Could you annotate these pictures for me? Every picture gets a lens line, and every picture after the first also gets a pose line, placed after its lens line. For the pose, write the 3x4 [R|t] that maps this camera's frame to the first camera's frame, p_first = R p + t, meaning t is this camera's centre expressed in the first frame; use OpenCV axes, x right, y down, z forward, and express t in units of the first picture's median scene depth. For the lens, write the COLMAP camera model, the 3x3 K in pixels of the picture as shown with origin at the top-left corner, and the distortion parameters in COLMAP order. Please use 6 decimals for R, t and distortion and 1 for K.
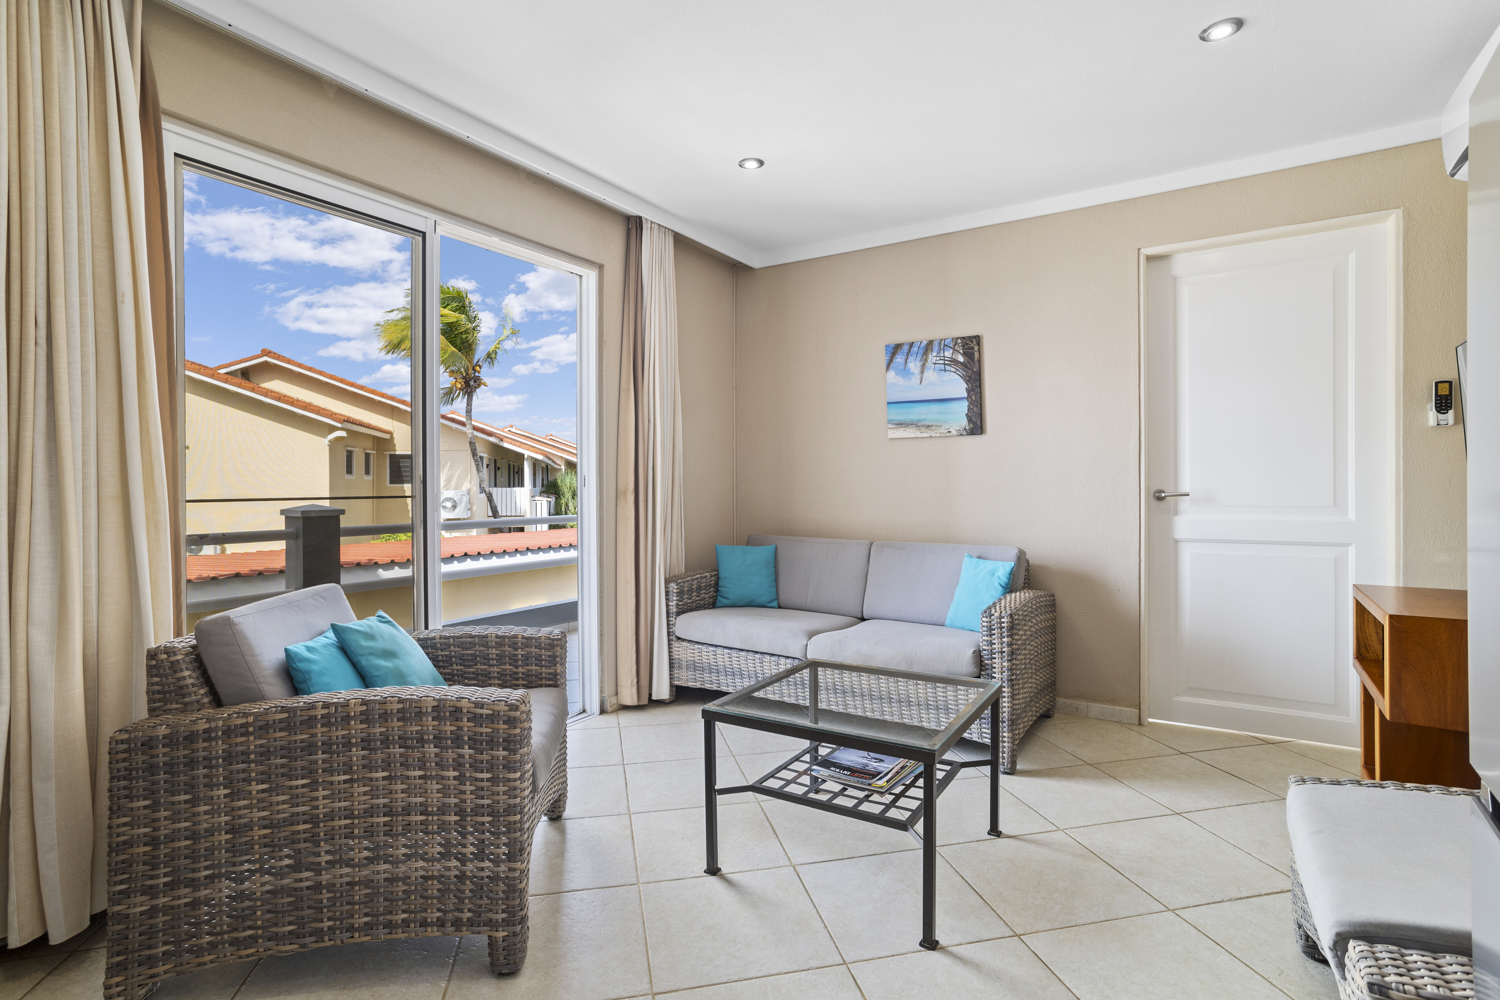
lens RADIAL K [[738.6, 0, 751.1], [0, 738.6, 485.0], [0, 0, 1]] dist [-0.058123, 0.042066]
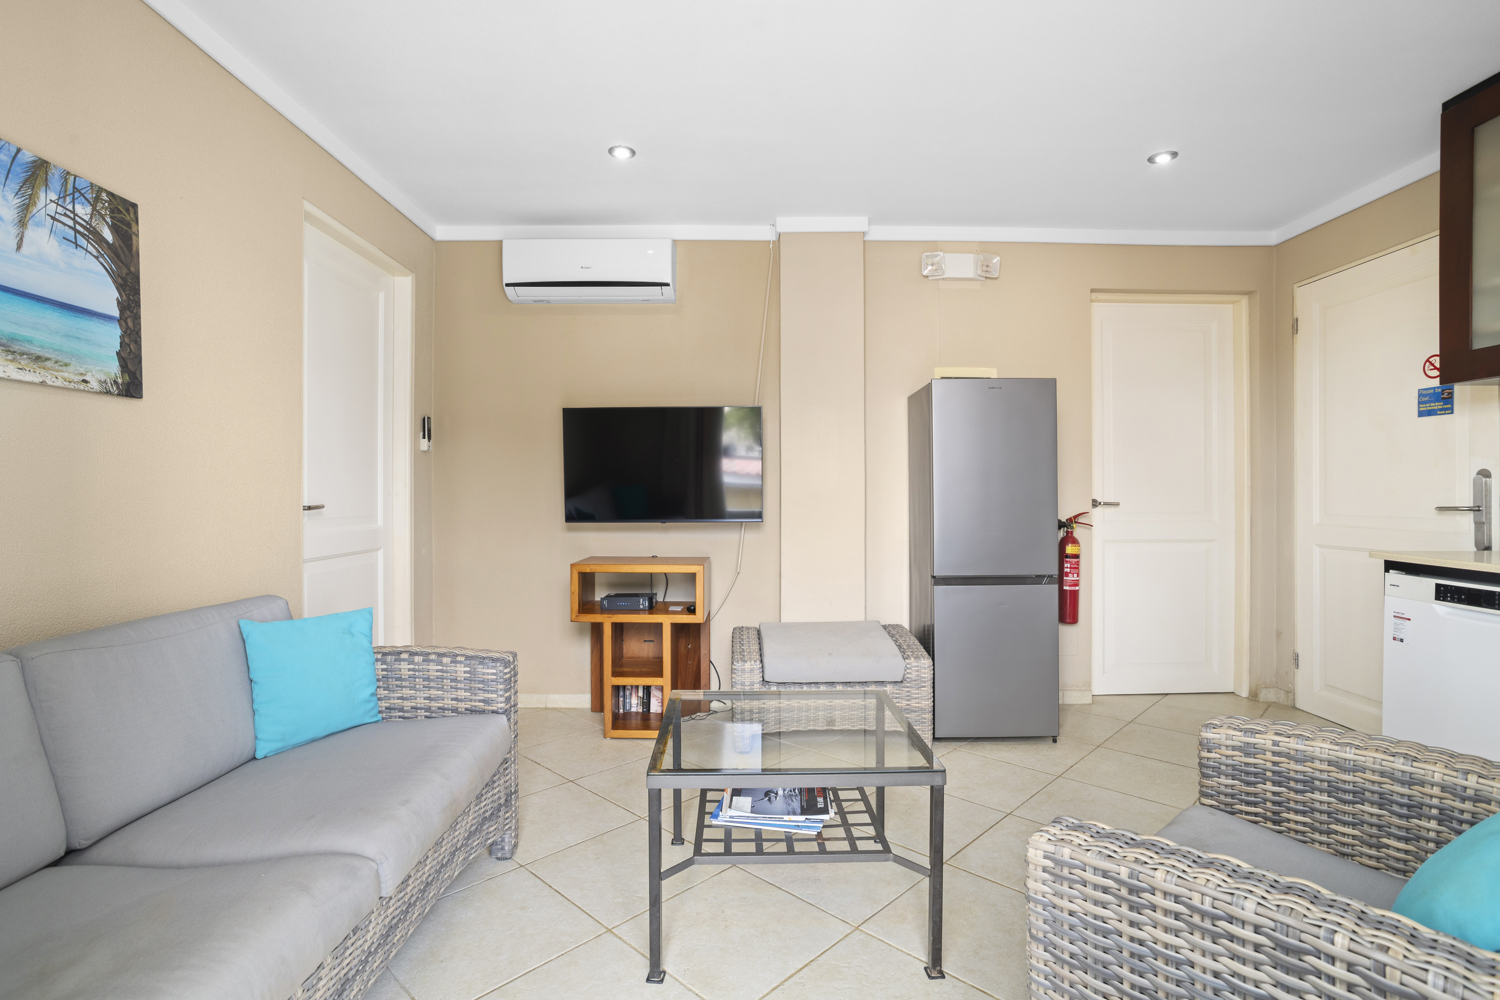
lens RADIAL K [[738.6, 0, 751.1], [0, 738.6, 485.0], [0, 0, 1]] dist [-0.058123, 0.042066]
pose [[-0.560720, 0.015621, 0.827858, -0.347181], [0.006522, 0.999874, -0.014448, 0.002320], [-0.827979, -0.002702, -0.560752, 0.923906]]
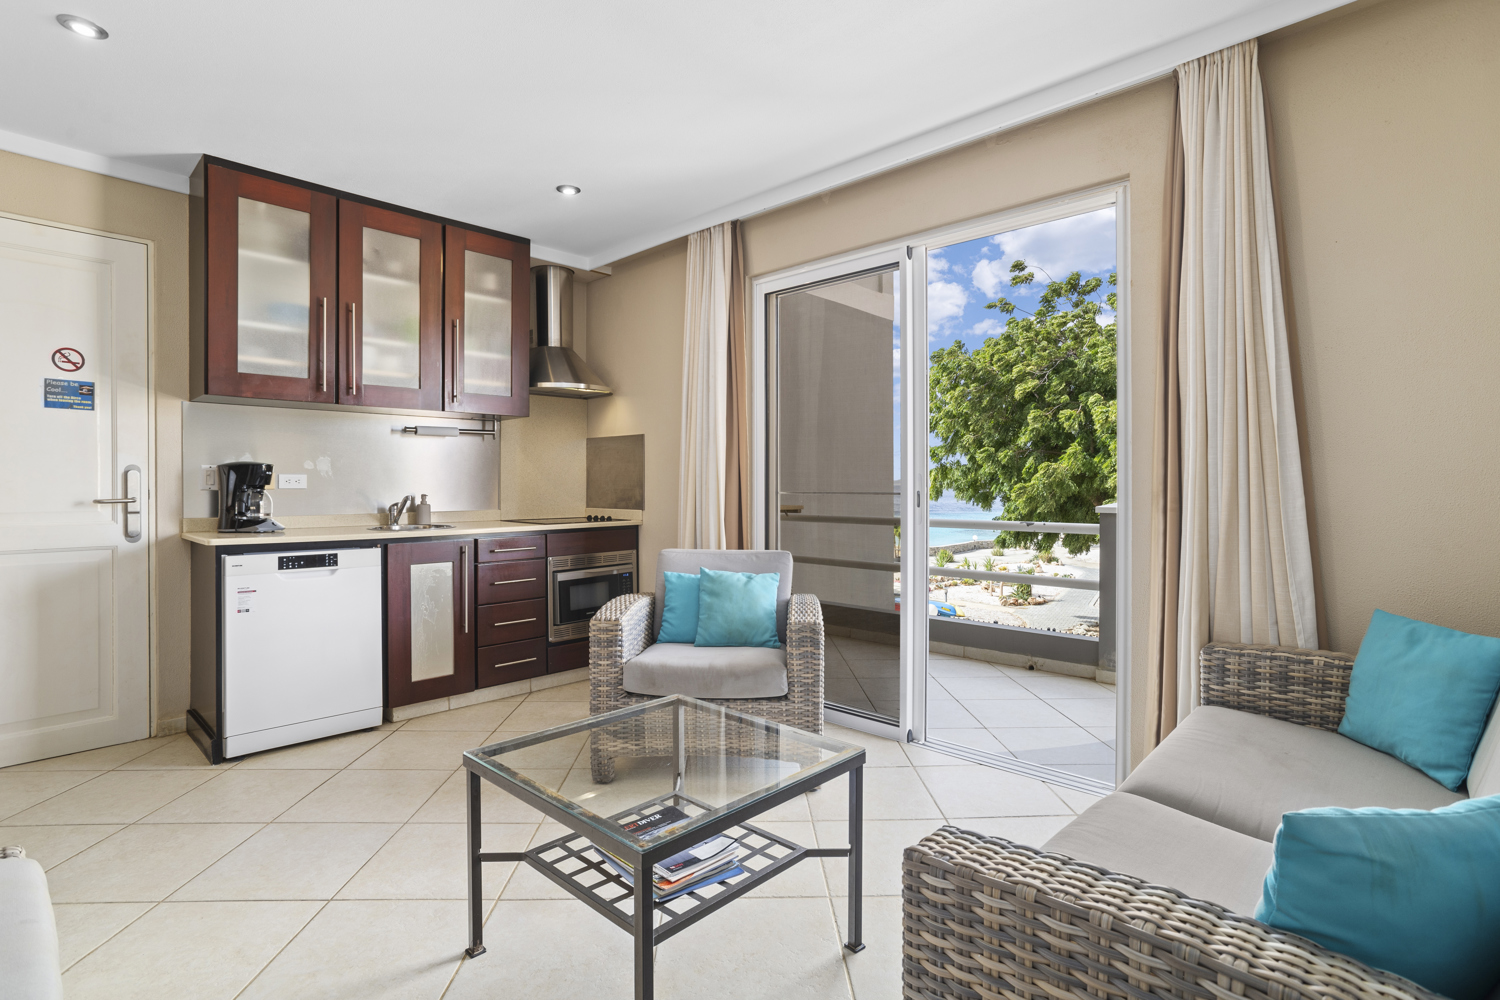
lens RADIAL K [[738.6, 0, 751.1], [0, 738.6, 485.0], [0, 0, 1]] dist [-0.058123, 0.042066]
pose [[-0.204699, 0.010287, -0.978771, 0.539161], [-0.000725, 0.999943, 0.010661, -0.006005], [0.978825, 0.002892, -0.204680, 0.749867]]
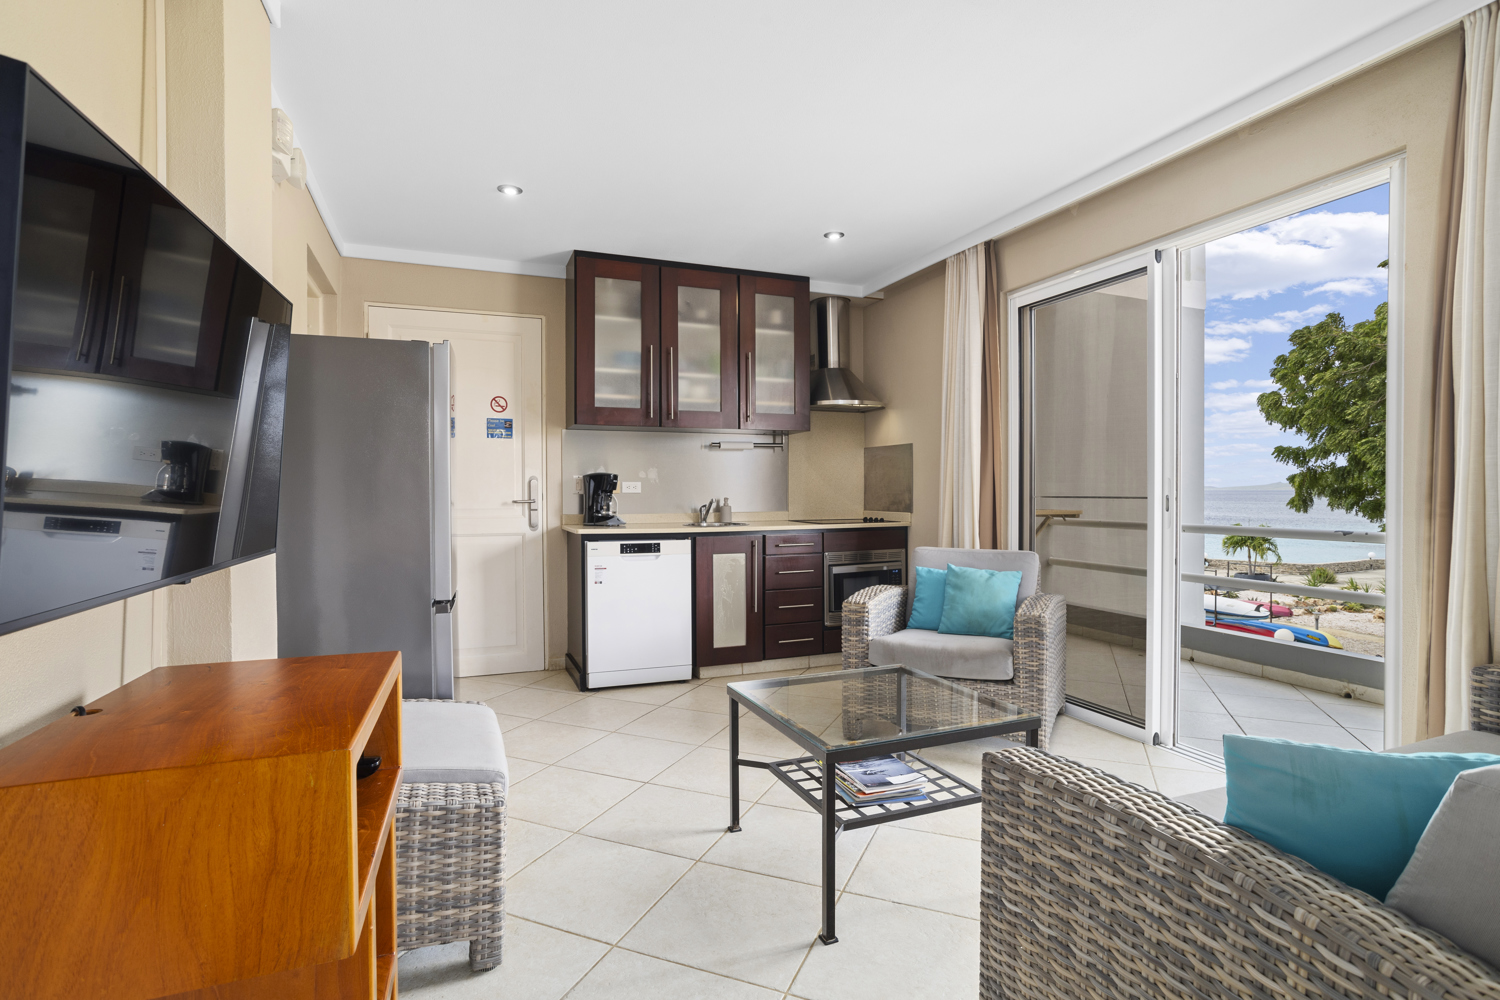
lens RADIAL K [[738.8, 0, 750.0], [0, 738.8, 500.0], [0, 0, 1]] dist [-0.061052, 0.042447]
pose [[-0.586627, 0.021522, -0.809571, 0.631512], [0.005161, 0.999726, 0.022838, -0.006248], [0.809841, 0.009219, -0.586577, 0.869925]]
